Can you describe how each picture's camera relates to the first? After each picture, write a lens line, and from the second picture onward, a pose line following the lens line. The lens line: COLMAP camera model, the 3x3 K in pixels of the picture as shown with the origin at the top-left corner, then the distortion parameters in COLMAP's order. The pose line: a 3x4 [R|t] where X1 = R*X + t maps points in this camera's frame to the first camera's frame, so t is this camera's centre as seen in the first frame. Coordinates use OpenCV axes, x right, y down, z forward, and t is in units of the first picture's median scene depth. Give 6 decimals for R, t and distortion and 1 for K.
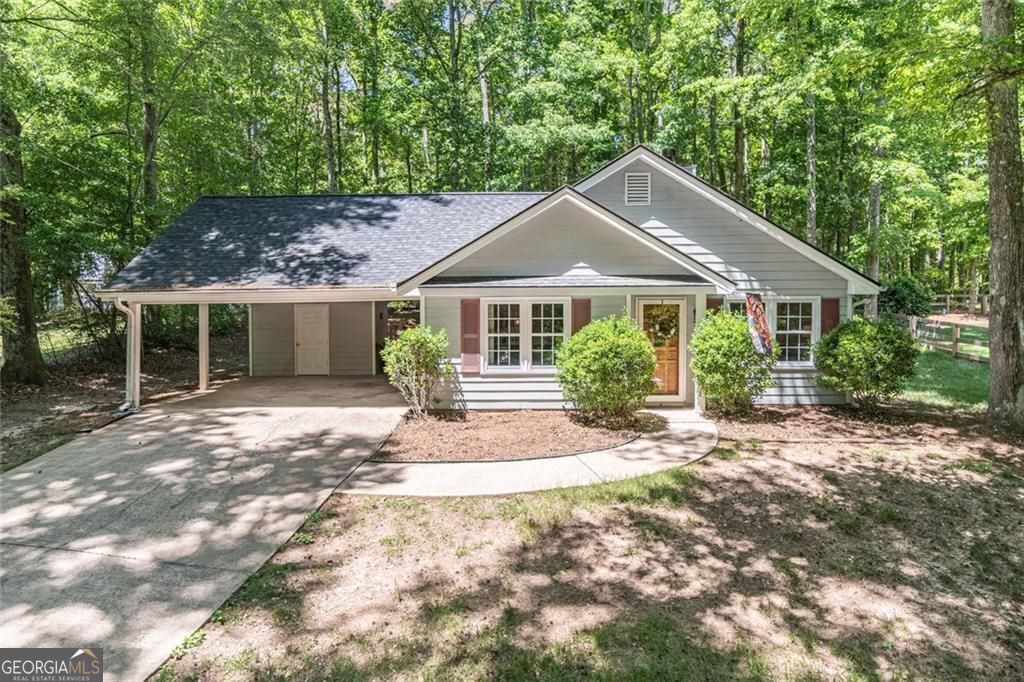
lens RADIAL K [[682.9, 0, 510.1], [0, 682.9, 308.6], [0, 0, 1]] dist [0.004777, 0.001321]
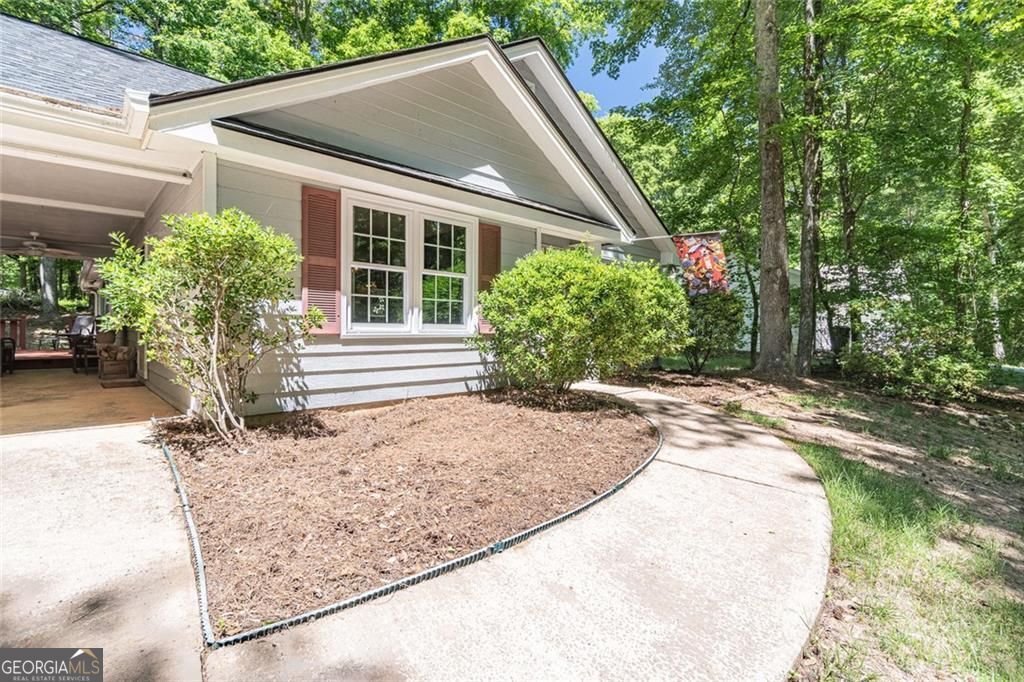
lens RADIAL K [[470.4, 0, 512.0], [0, 470.4, 341.0], [0, 0, 1]] dist [-0.013400, 0.000441]
pose [[0.711948, -0.007754, 0.702190, -0.199285], [-0.003610, 0.999885, 0.014701, 0.092369], [-0.702223, -0.013001, 0.711838, 0.656106]]
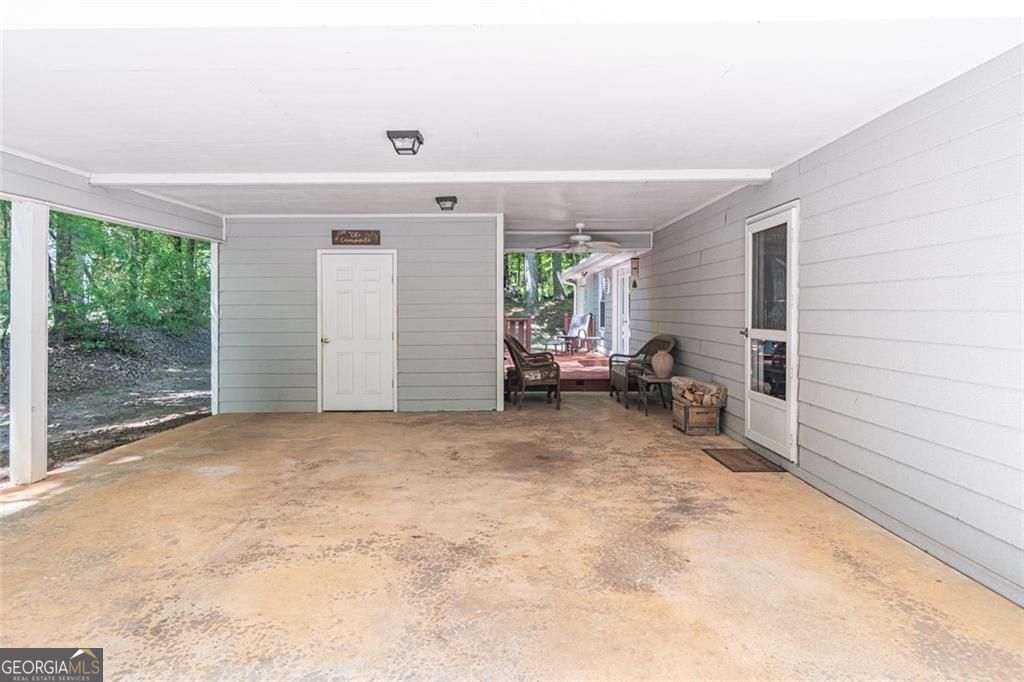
lens RADIAL K [[594.1, 0, 509.6], [0, 594.1, 314.7], [0, 0, 1]] dist [-0.000602, -0.000053]
pose [[0.999836, 0.003386, 0.017816, -0.306380], [-0.003412, 0.999993, 0.001412, 0.053253], [-0.017811, -0.001472, 0.999840, 0.927269]]
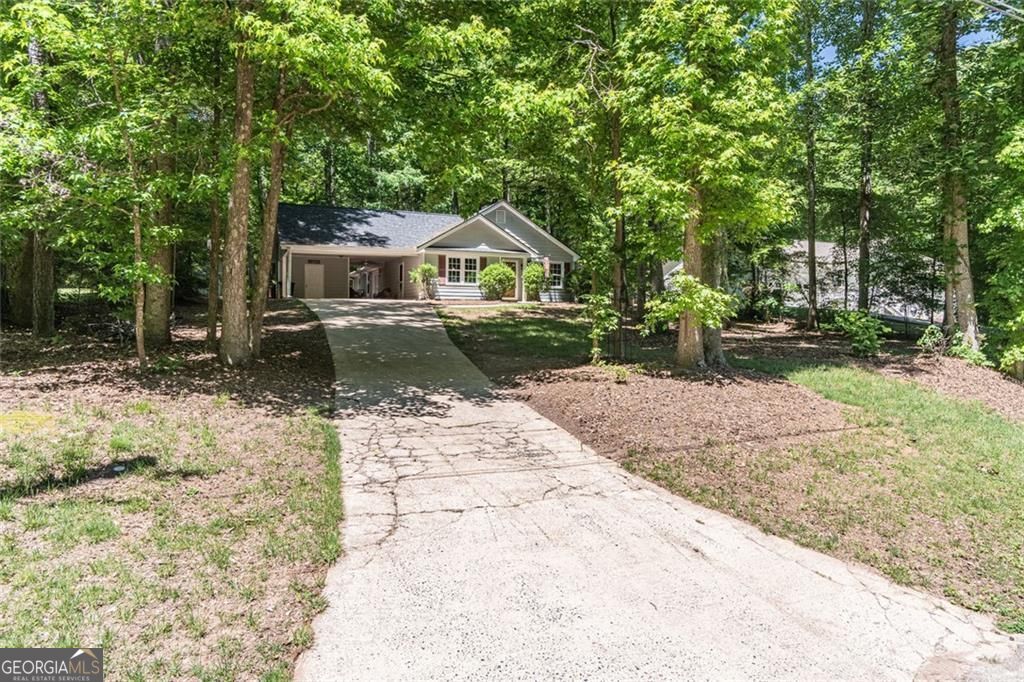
lens RADIAL K [[682.9, 0, 510.1], [0, 682.9, 308.6], [0, 0, 1]] dist [0.004777, 0.001321]
pose [[0.920618, 0.019587, 0.389974, -0.809233], [-0.004870, 0.999239, -0.038692, 0.280382], [-0.390435, 0.033721, 0.920013, -1.423227]]
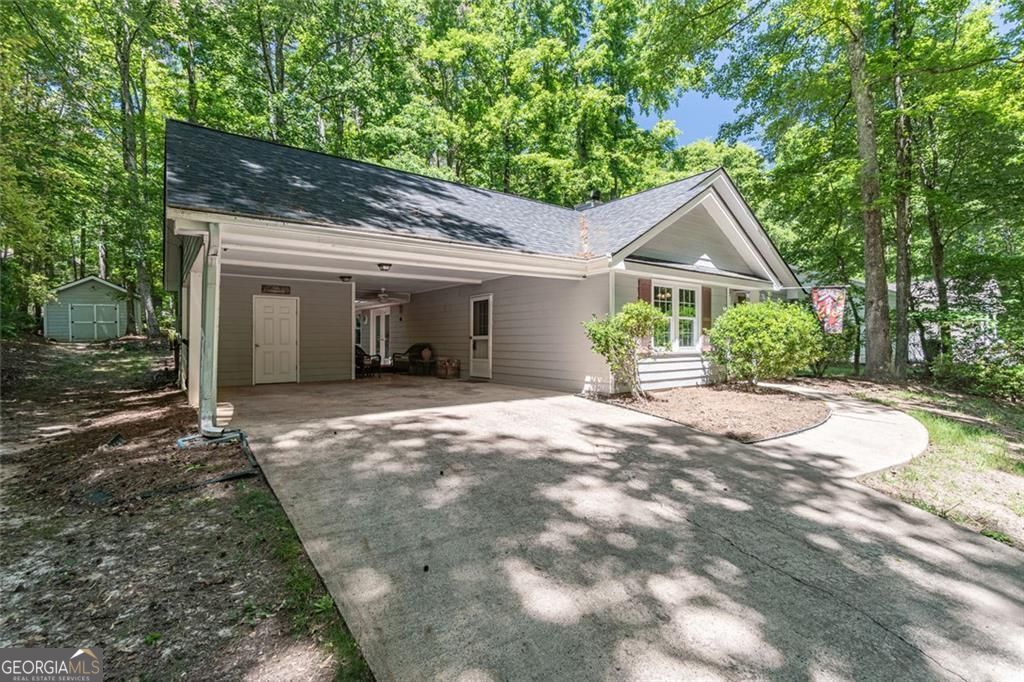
lens RADIAL K [[477.5, 0, 502.8], [0, 477.5, 340.2], [0, 0, 1]] dist [-0.015217, 0.000228]
pose [[0.795827, 0.004659, 0.605506, -0.641030], [0.002045, 0.999944, -0.010381, 0.080797], [-0.605520, 0.009500, 0.795773, 0.571859]]
